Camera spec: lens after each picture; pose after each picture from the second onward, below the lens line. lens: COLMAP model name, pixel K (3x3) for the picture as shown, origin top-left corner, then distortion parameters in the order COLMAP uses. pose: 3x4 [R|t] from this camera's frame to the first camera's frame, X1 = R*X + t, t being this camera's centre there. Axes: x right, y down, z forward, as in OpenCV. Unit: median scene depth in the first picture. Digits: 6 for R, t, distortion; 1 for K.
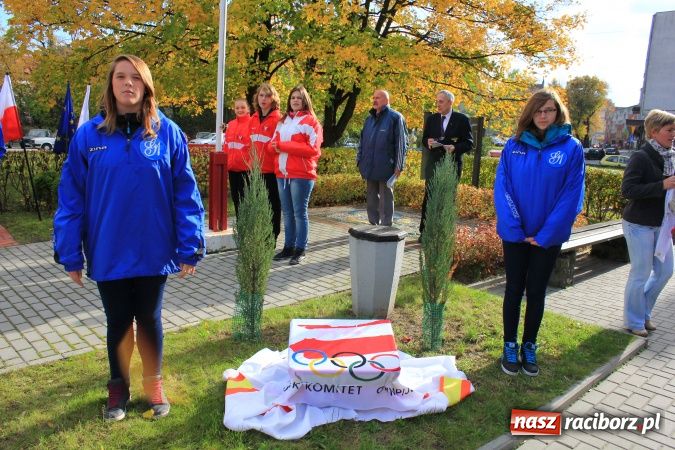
lens RADIAL K [[527.2, 0, 341.9], [0, 527.2, 228.4], [0, 0, 1]] dist [-0.132855, 0.072068]
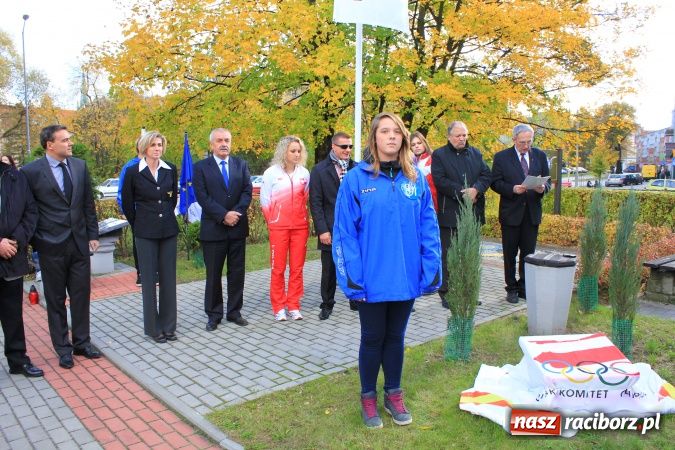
lens RADIAL K [[527.2, 0, 333.5], [0, 527.2, 225.3], [0, 0, 1]] dist [-0.132855, 0.072068]
pose [[0.996960, -0.038154, -0.067928, -0.462928], [0.032811, 0.996405, -0.078102, 0.009615], [0.070664, 0.075636, 0.994628, -0.167570]]
